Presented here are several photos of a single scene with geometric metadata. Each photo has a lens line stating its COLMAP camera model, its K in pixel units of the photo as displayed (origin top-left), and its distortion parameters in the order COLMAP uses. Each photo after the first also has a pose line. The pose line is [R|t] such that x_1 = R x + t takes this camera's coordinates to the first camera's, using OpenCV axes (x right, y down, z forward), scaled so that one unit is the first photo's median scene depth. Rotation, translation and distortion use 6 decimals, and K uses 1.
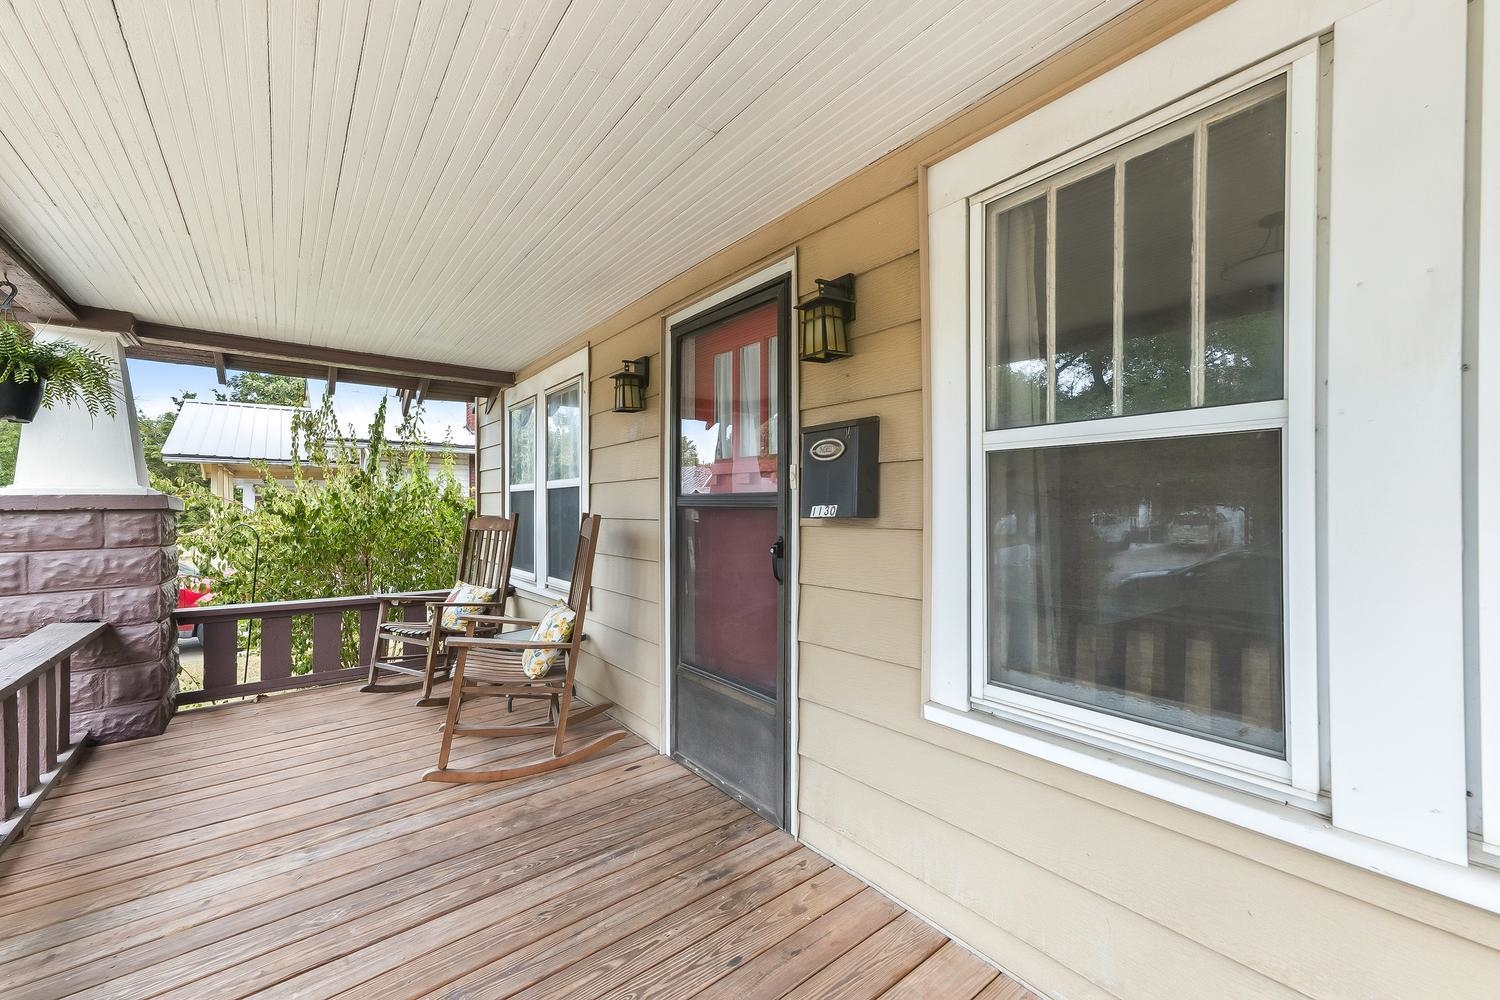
lens RADIAL K [[593.5, 0, 742.5], [0, 593.5, 501.3], [0, 0, 1]] dist [0.024145, 0.000314]
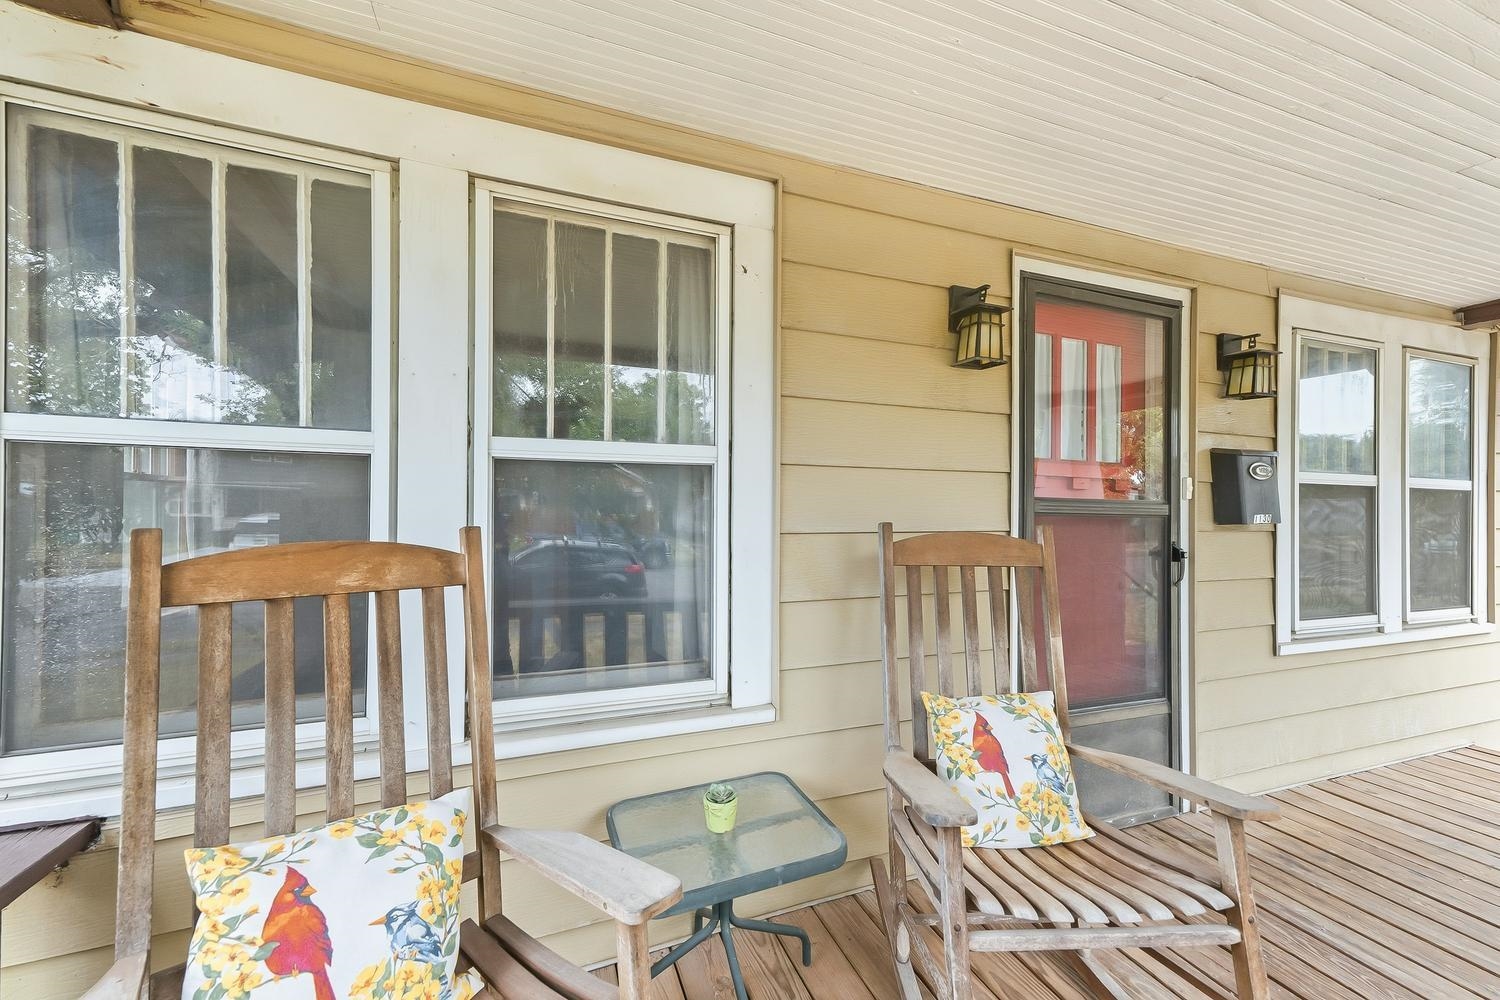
lens RADIAL K [[530.9, 0, 750.0], [0, 530.9, 500.0], [0, 0, 1]] dist [0.018490, 0.000056]
pose [[0.305999, 0.021743, 0.951784, -0.843603], [-0.005775, 0.999763, -0.020982, 0.004405], [-0.952014, 0.000924, 0.306052, 1.114122]]
